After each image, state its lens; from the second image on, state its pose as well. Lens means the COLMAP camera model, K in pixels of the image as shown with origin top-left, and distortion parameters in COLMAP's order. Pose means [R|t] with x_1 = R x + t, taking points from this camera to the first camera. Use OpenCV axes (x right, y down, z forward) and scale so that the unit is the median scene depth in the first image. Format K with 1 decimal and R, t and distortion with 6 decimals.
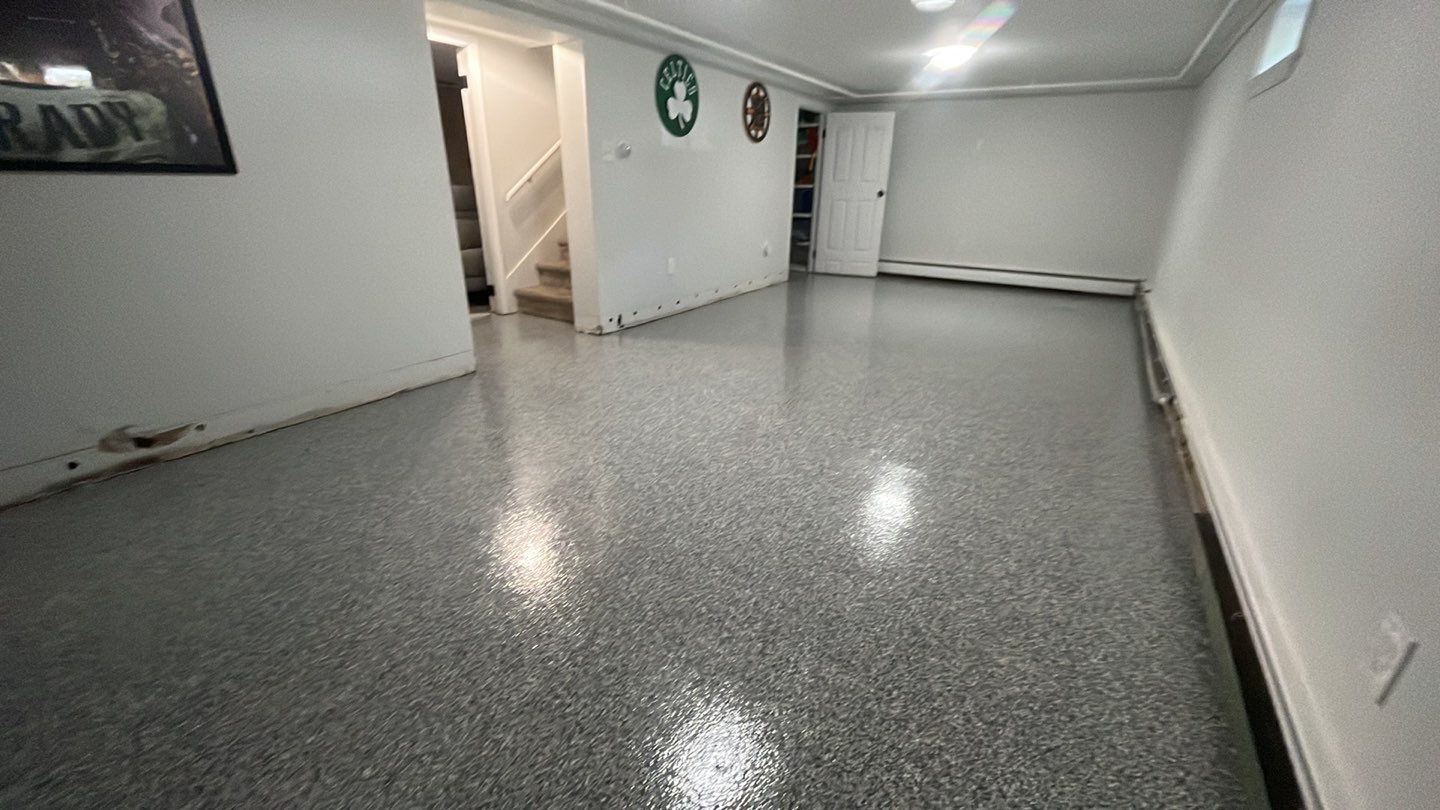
lens RADIAL K [[574.2, 0, 727.1], [0, 574.2, 397.5], [0, 0, 1]] dist [-0.001368, 0.000037]
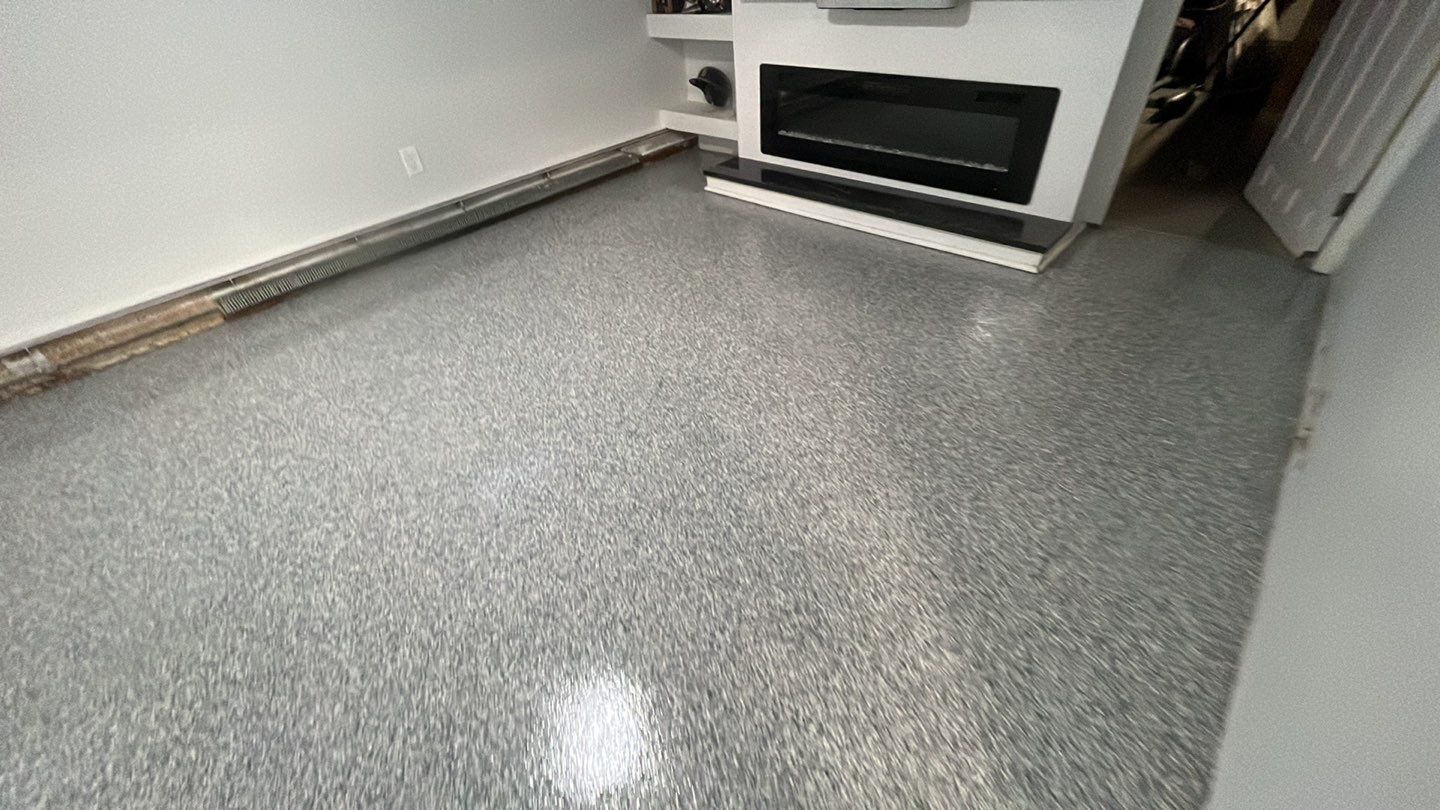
lens RADIAL K [[574.2, 0, 709.5], [0, 574.2, 404.3], [0, 0, 1]] dist [-0.001368, 0.000037]
pose [[-0.978954, -0.090207, 0.183063, -0.233055], [0.116375, 0.490123, 0.863850, -0.289598], [-0.167648, 0.866973, -0.469310, 0.689191]]
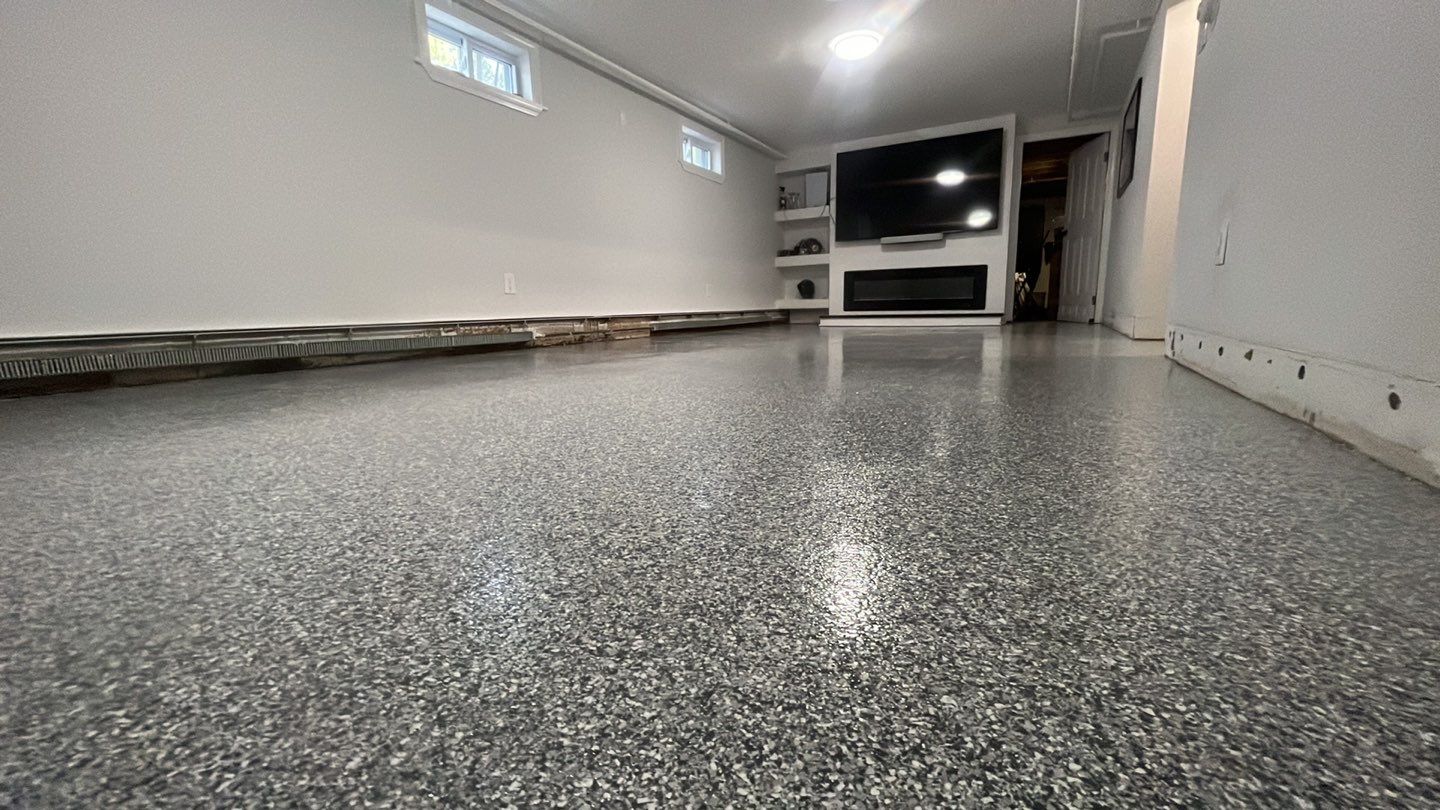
lens RADIAL K [[574.2, 0, 713.9], [0, 574.2, 395.6], [0, 0, 1]] dist [-0.001368, 0.000037]
pose [[-0.999803, 0.000501, -0.019837, 0.243526], [-0.009584, 0.863134, 0.504883, -0.359902], [0.017375, 0.504974, -0.862960, 1.455446]]
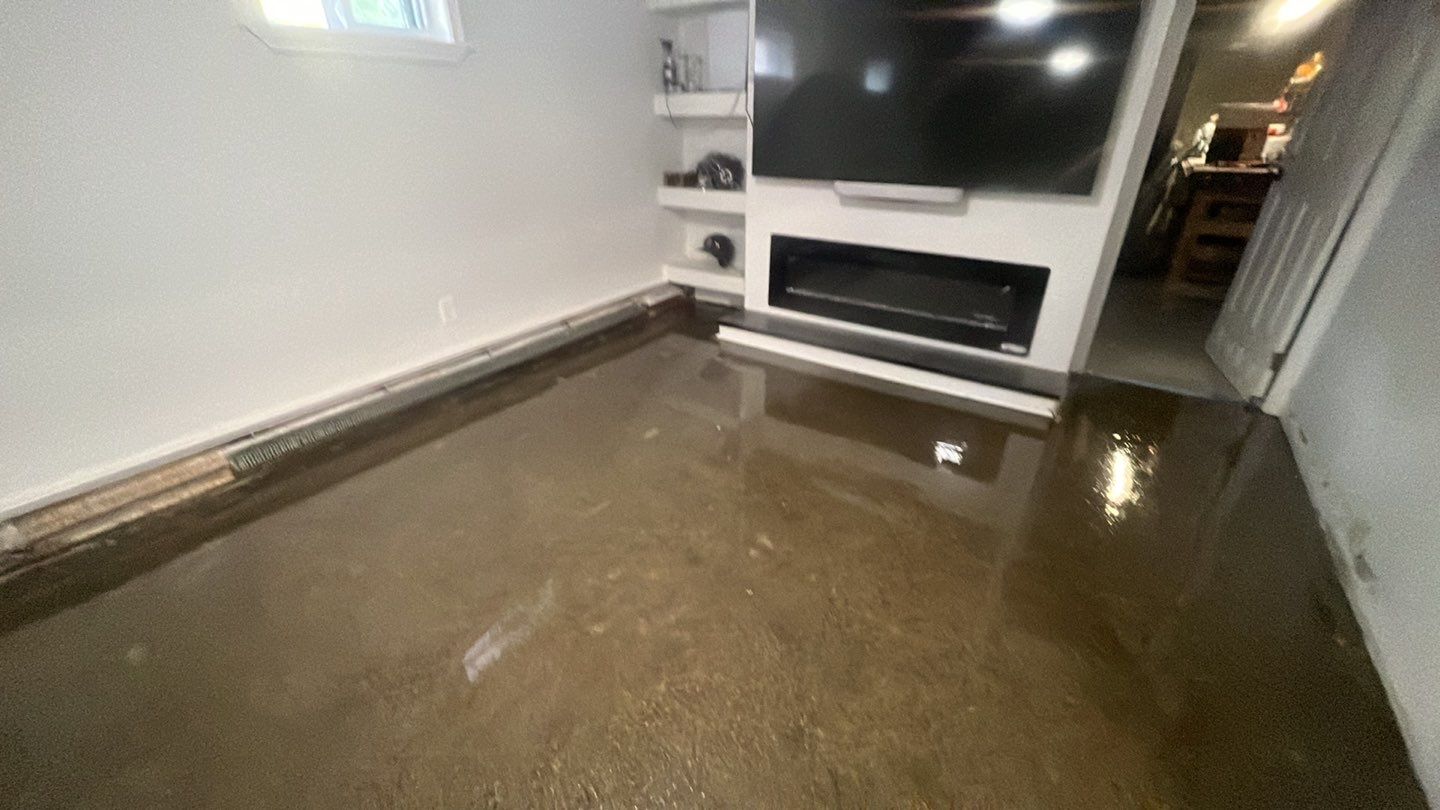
lens RADIAL K [[574.2, 0, 715.3], [0, 574.2, 400.4], [0, 0, 1]] dist [-0.001368, 0.000037]
pose [[-0.998064, -0.040416, 0.047267, -0.098647], [0.008120, 0.668848, 0.743355, -0.315315], [-0.061658, 0.742300, -0.667225, 0.693194]]
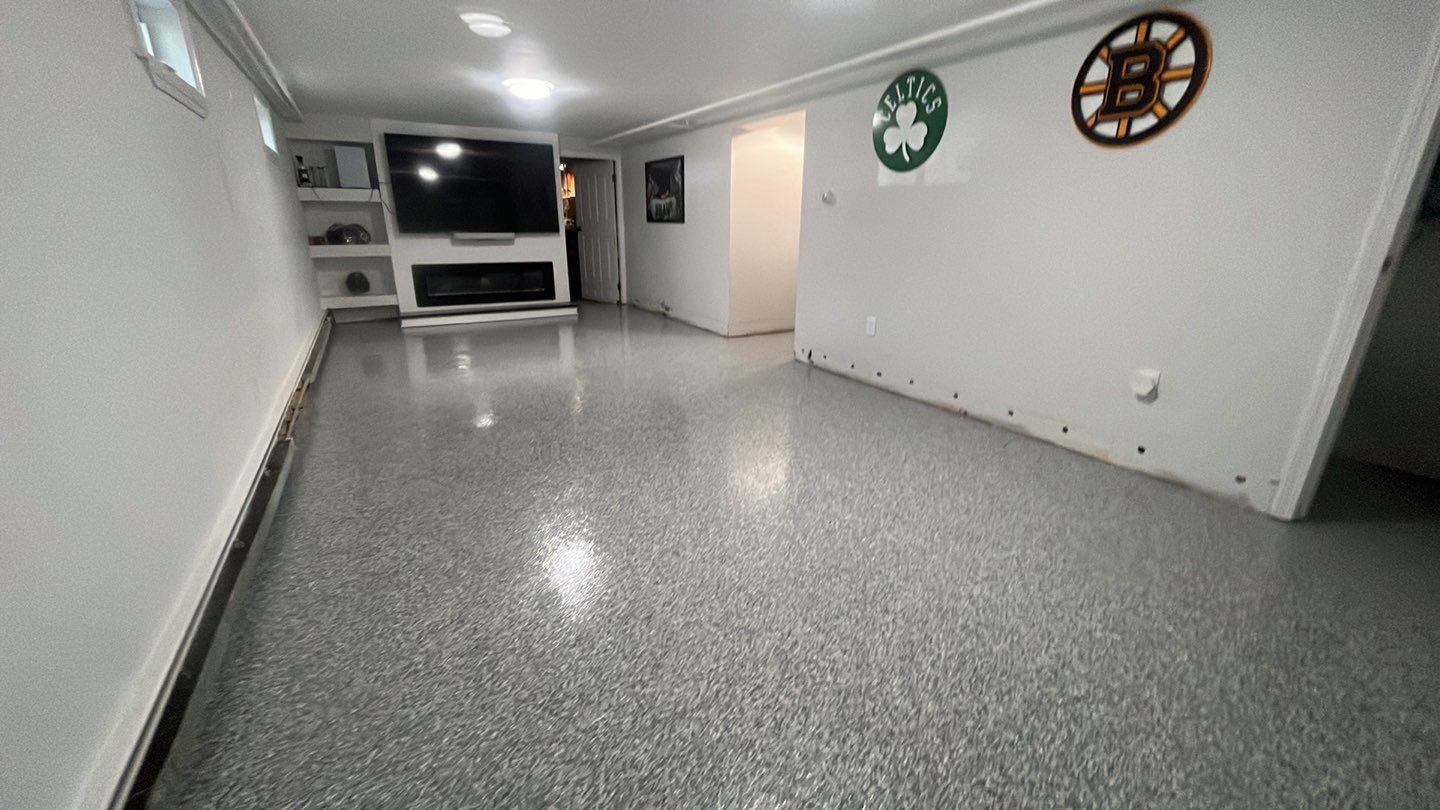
lens RADIAL K [[574.2, 0, 722.3], [0, 574.2, 410.9], [0, 0, 1]] dist [-0.001368, 0.000037]
pose [[-0.461709, 0.253013, -0.850182, 0.803487], [-0.334470, 0.838052, 0.431044, -0.444128], [0.821556, 0.483377, -0.302311, 1.215875]]
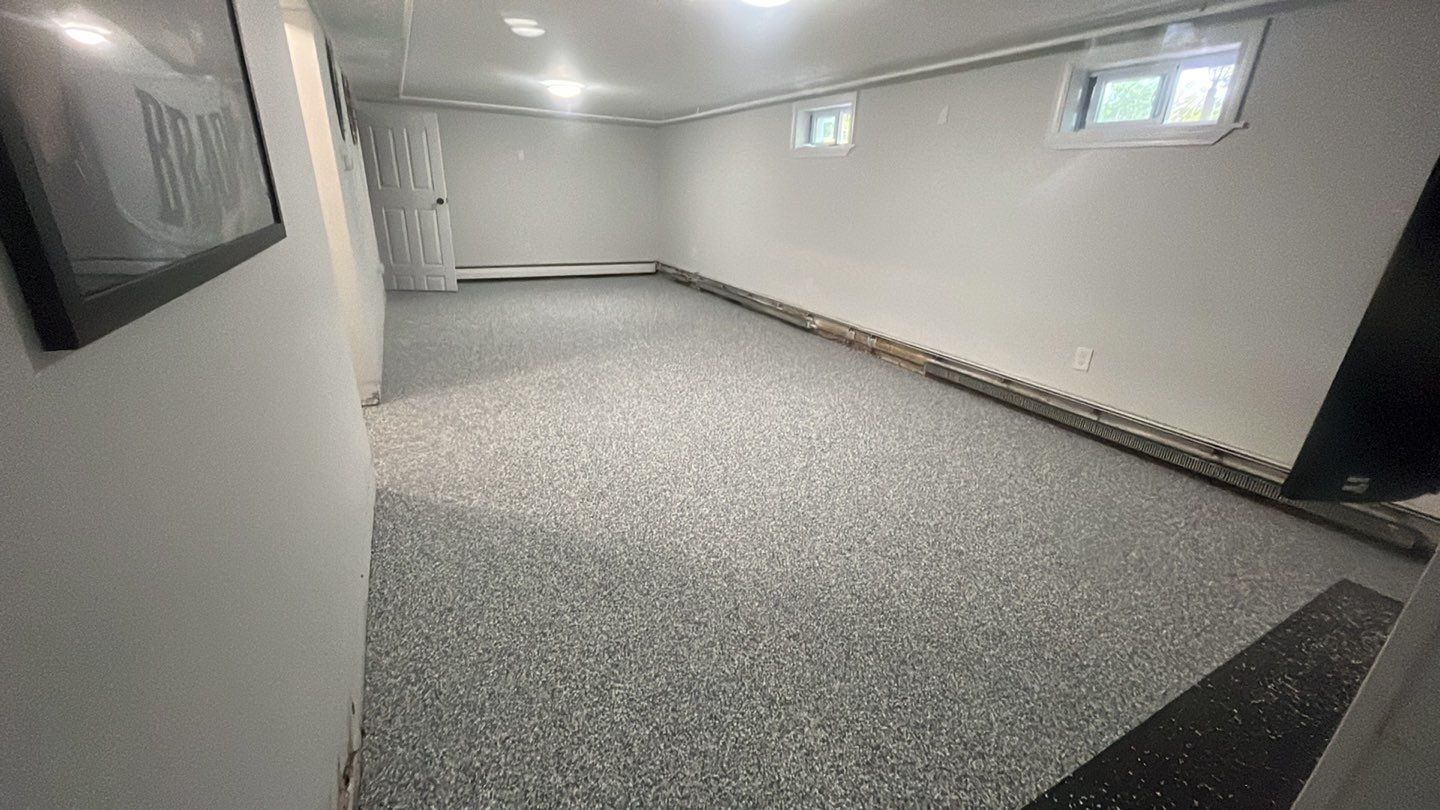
lens RADIAL K [[574.2, 0, 715.6], [0, 574.2, 405.8], [0, 0, 1]] dist [-0.001368, 0.000037]
pose [[0.499096, -0.310091, 0.809164, -0.602696], [0.283325, 0.940853, 0.185802, -0.120962], [-0.818920, 0.136523, 0.557433, 0.197064]]
